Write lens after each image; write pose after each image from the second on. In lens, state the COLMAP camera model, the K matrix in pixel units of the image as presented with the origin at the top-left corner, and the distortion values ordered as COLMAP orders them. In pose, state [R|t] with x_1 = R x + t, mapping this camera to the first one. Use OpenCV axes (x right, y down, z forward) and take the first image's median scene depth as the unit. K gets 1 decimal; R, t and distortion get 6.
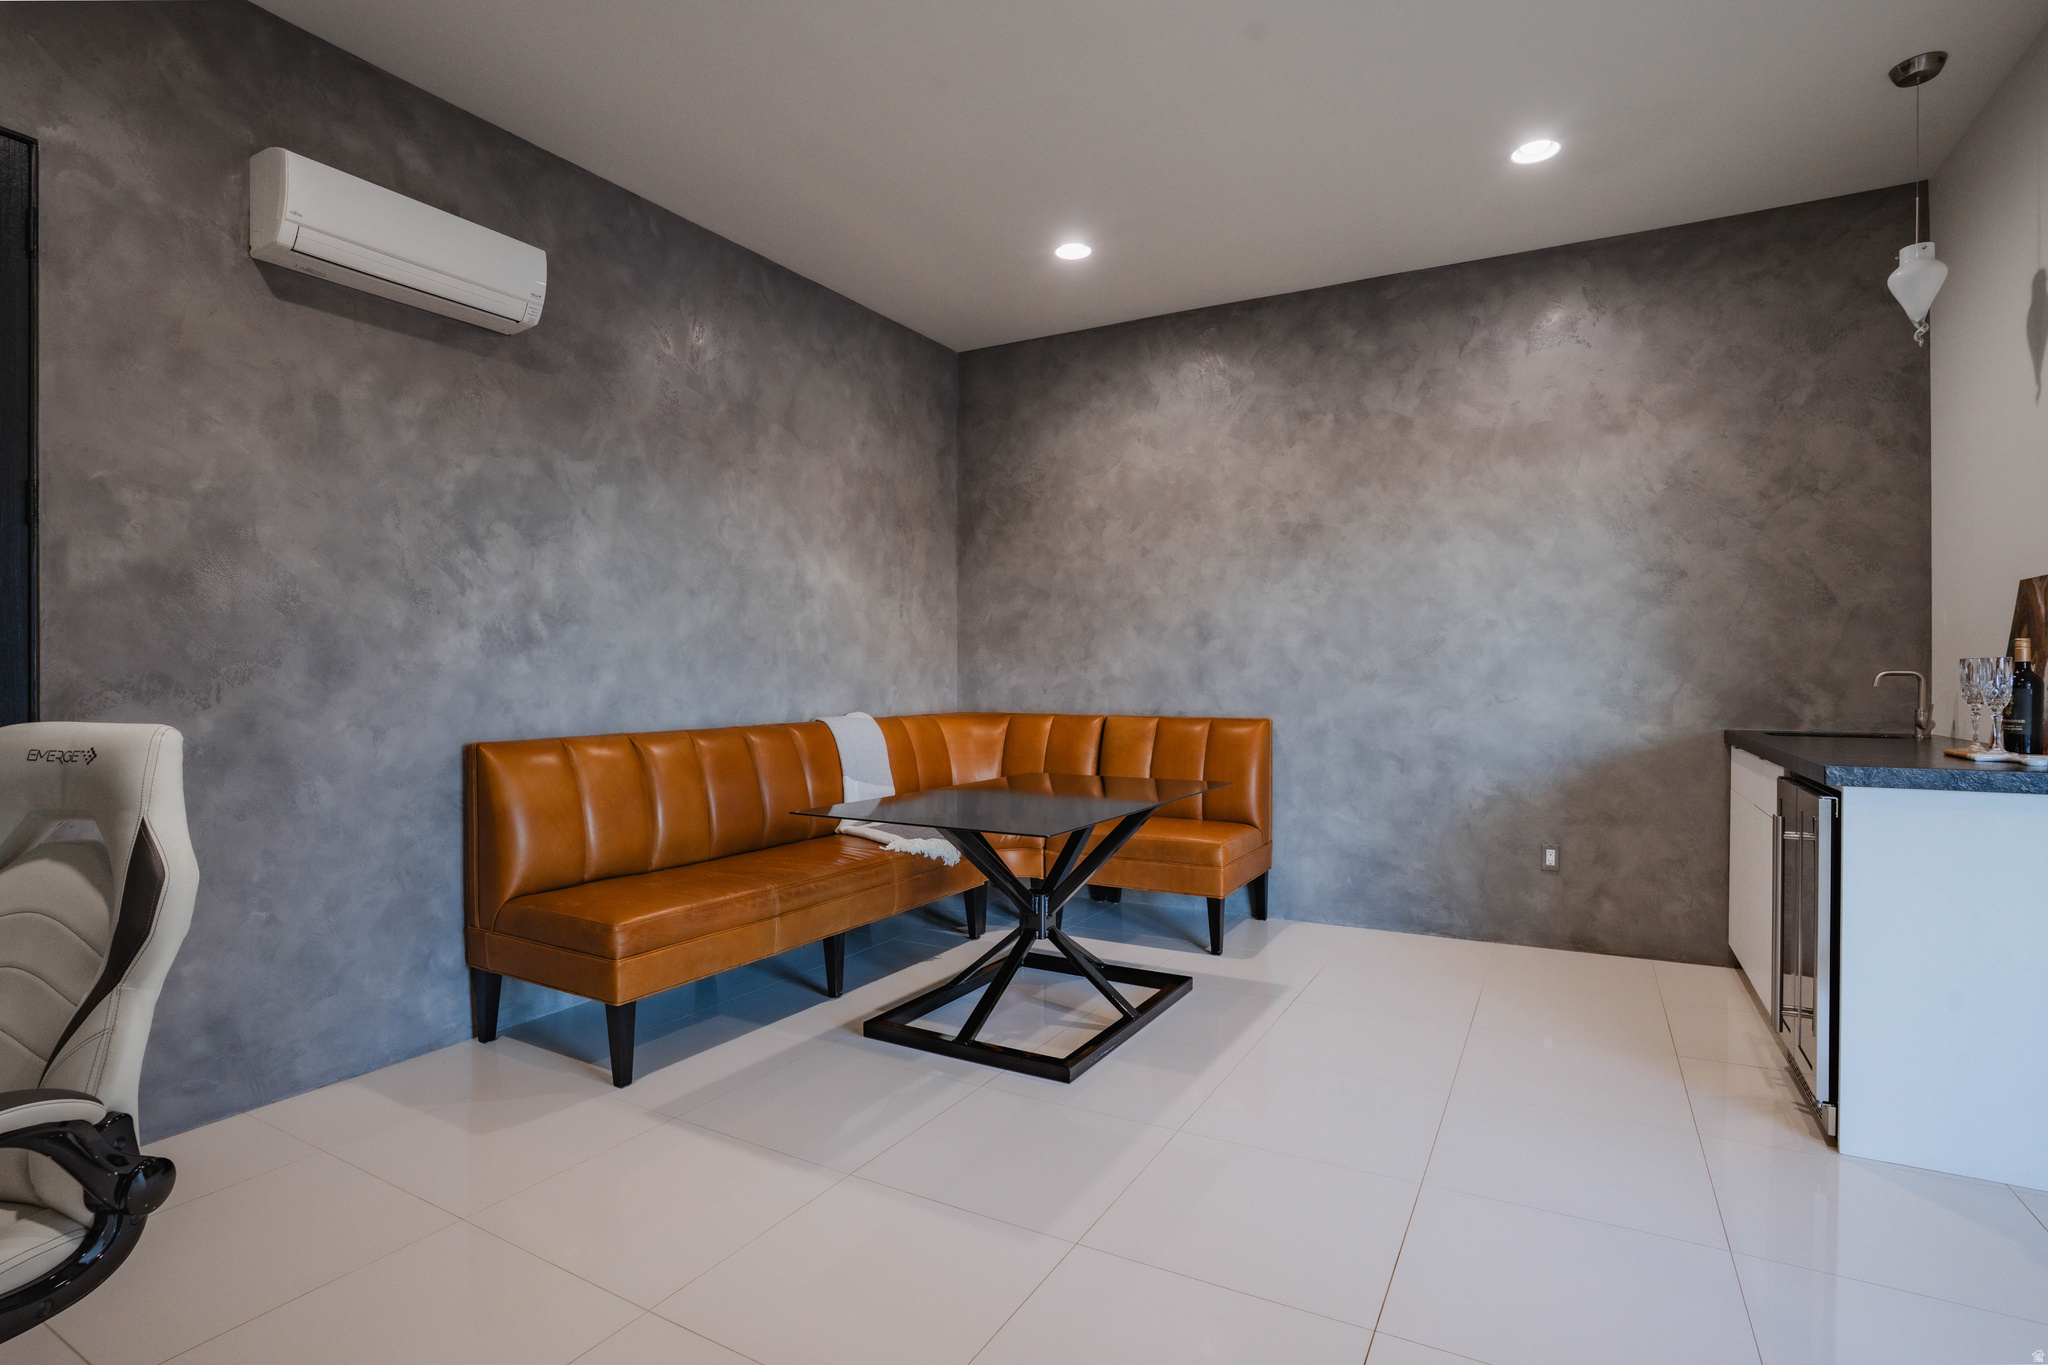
lens RADIAL K [[1013.9, 0, 1018.2], [0, 1013.9, 682.4], [0, 0, 1]] dist [-0.070588, 0.026620]
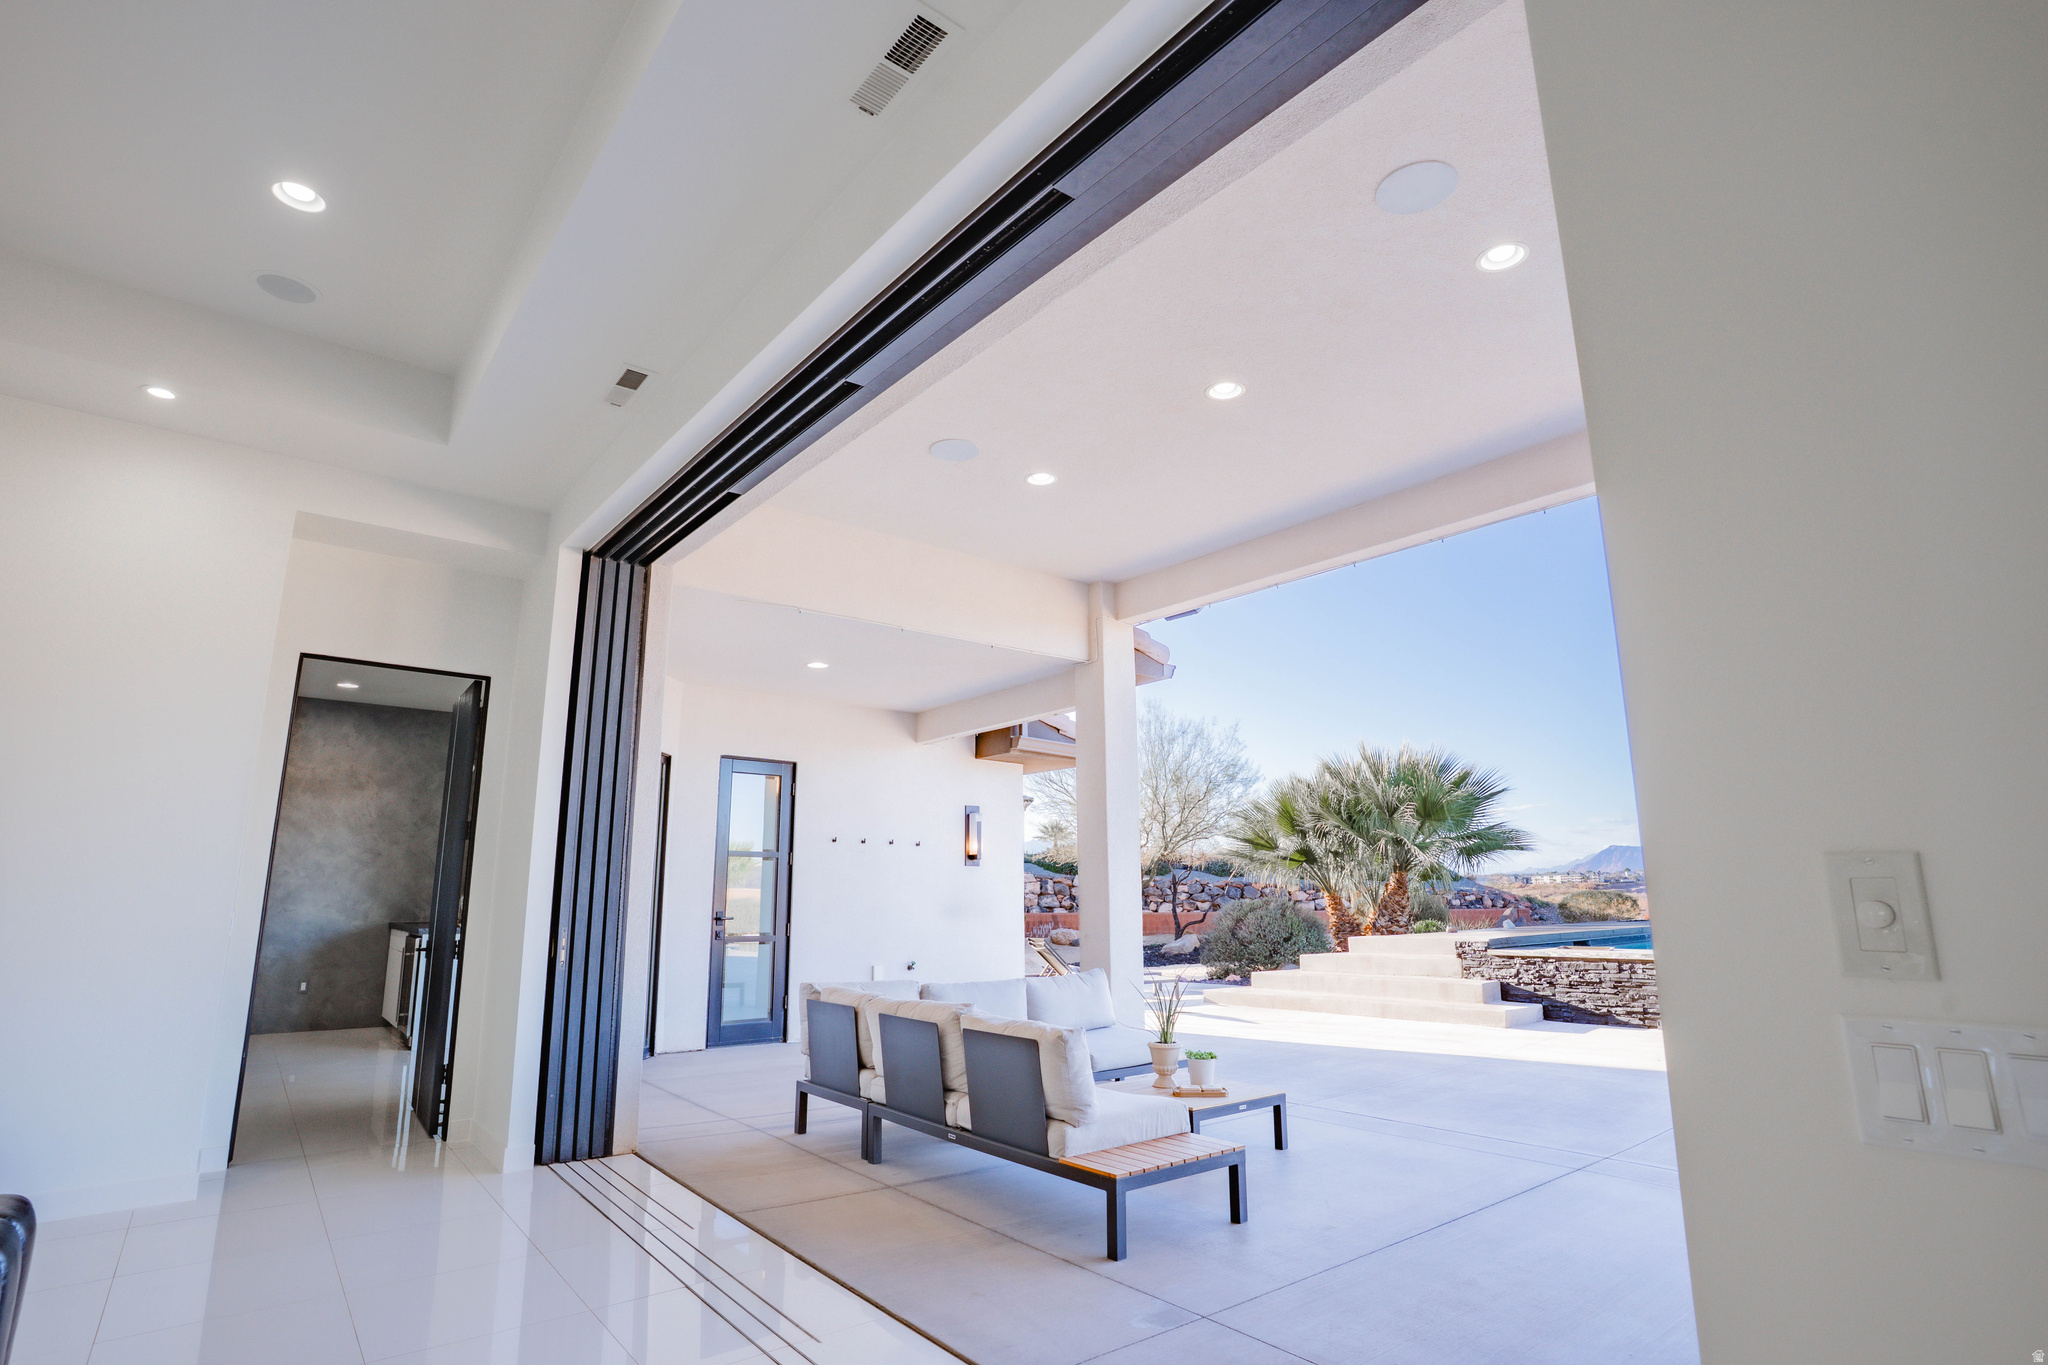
lens RADIAL K [[1013.9, 0, 1021.5], [0, 1013.9, 680.2], [0, 0, 1]] dist [-0.070588, 0.026620]
pose [[0.353623, 0.192402, 0.915386, -0.927676], [0.004047, 0.978293, -0.207187, -0.021648], [-0.935379, 0.076970, 0.345168, -1.159592]]
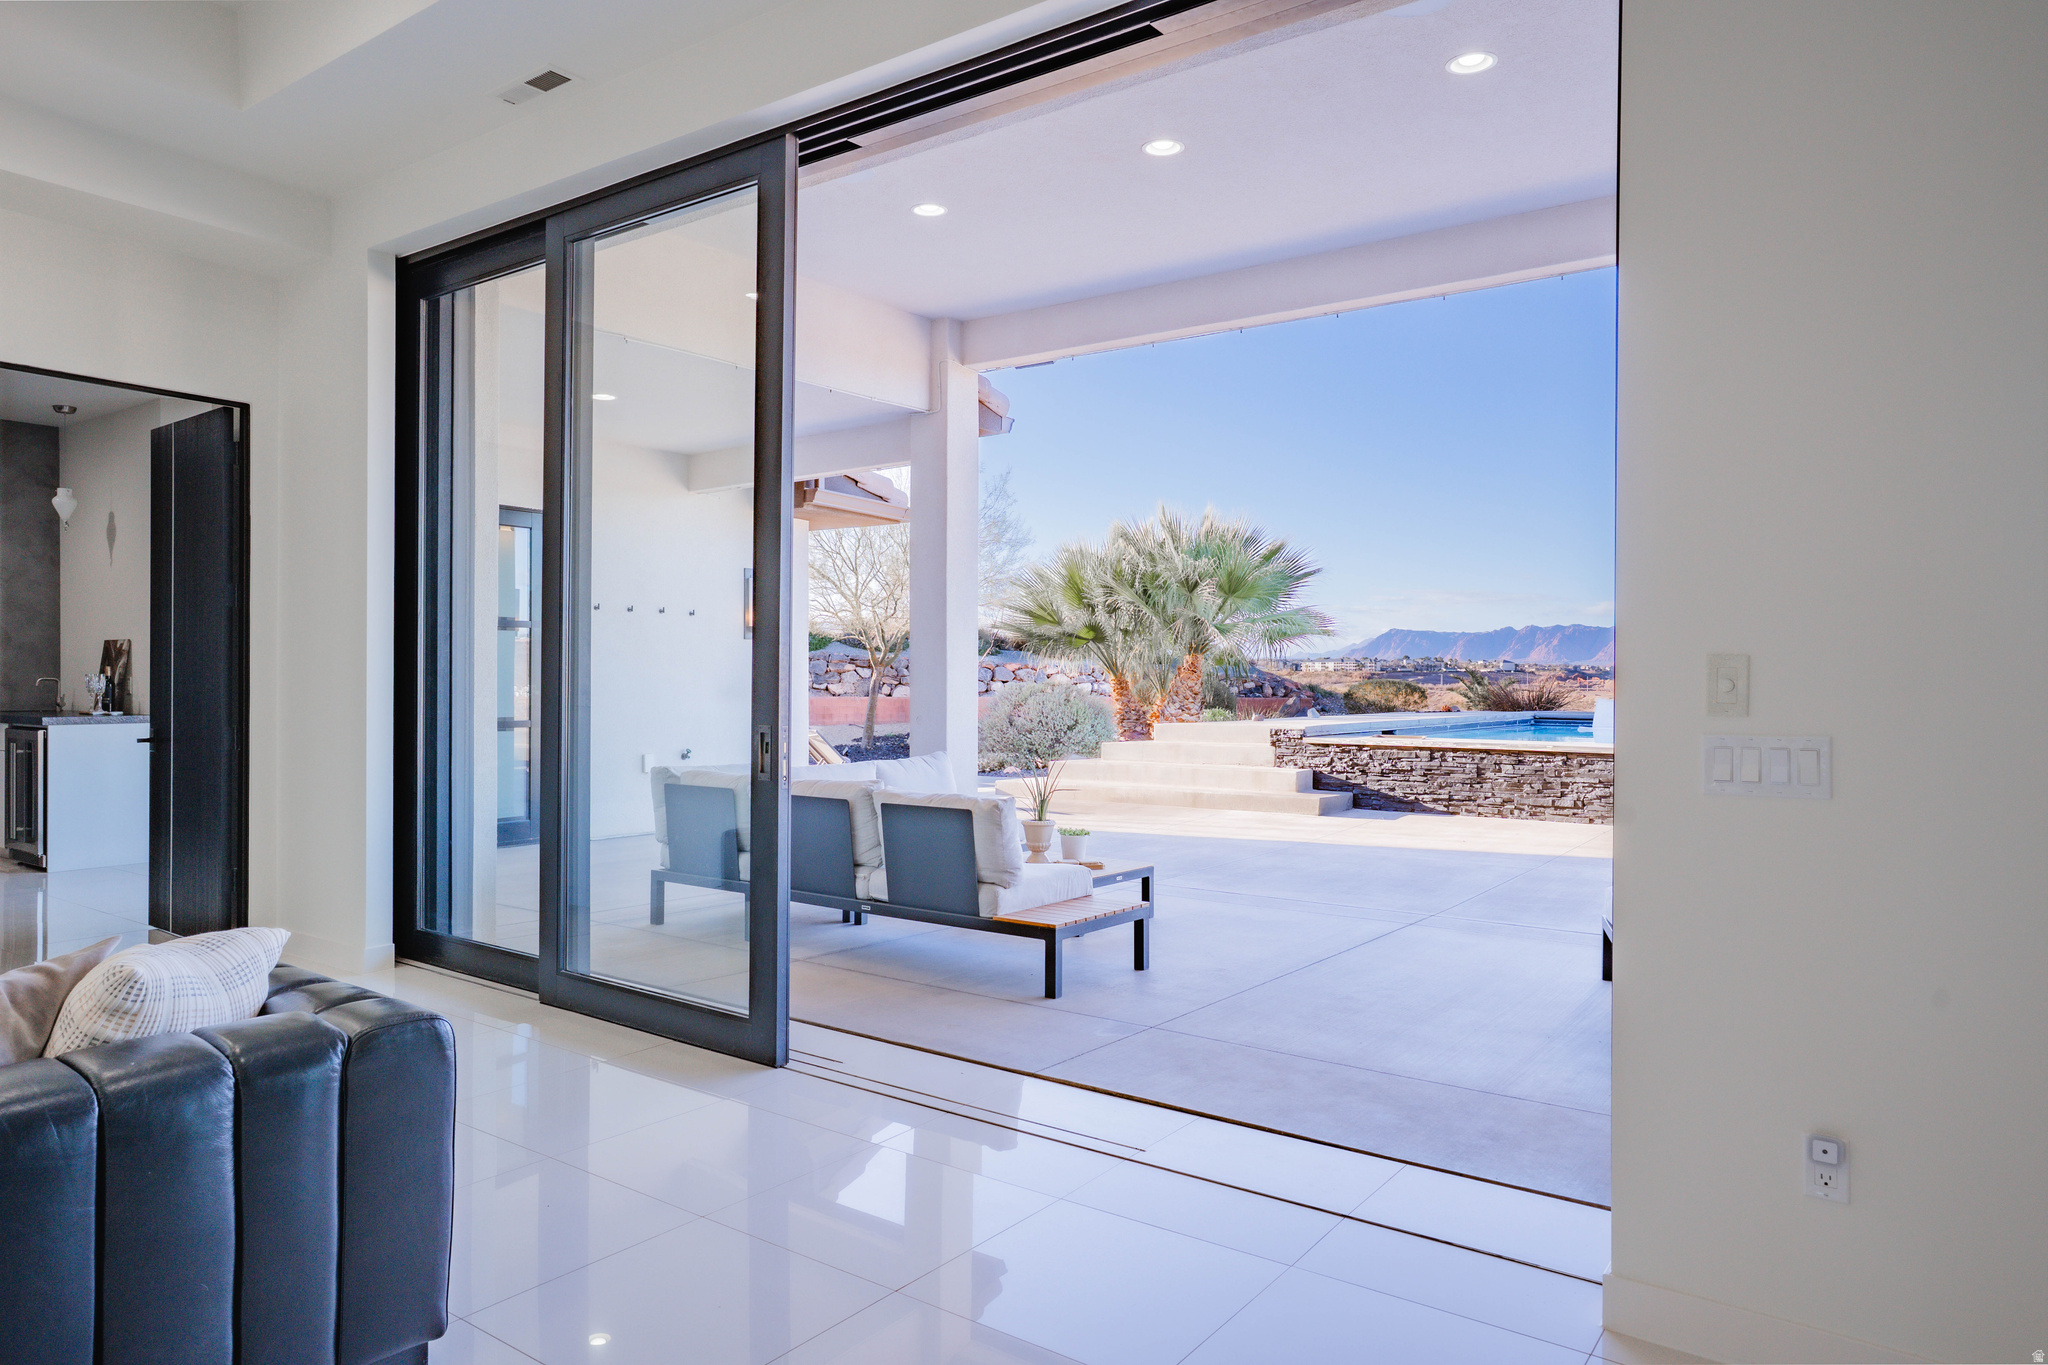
lens RADIAL K [[1275.1, 0, 1023.2], [0, 1275.1, 676.4], [0, 0, 1]] dist [-0.015754, 0.022453]
pose [[0.112576, 0.000005, 0.993643, -1.177592], [-0.003883, 0.999992, 0.000435, -0.017996], [-0.993636, -0.003907, 0.112575, -1.033564]]
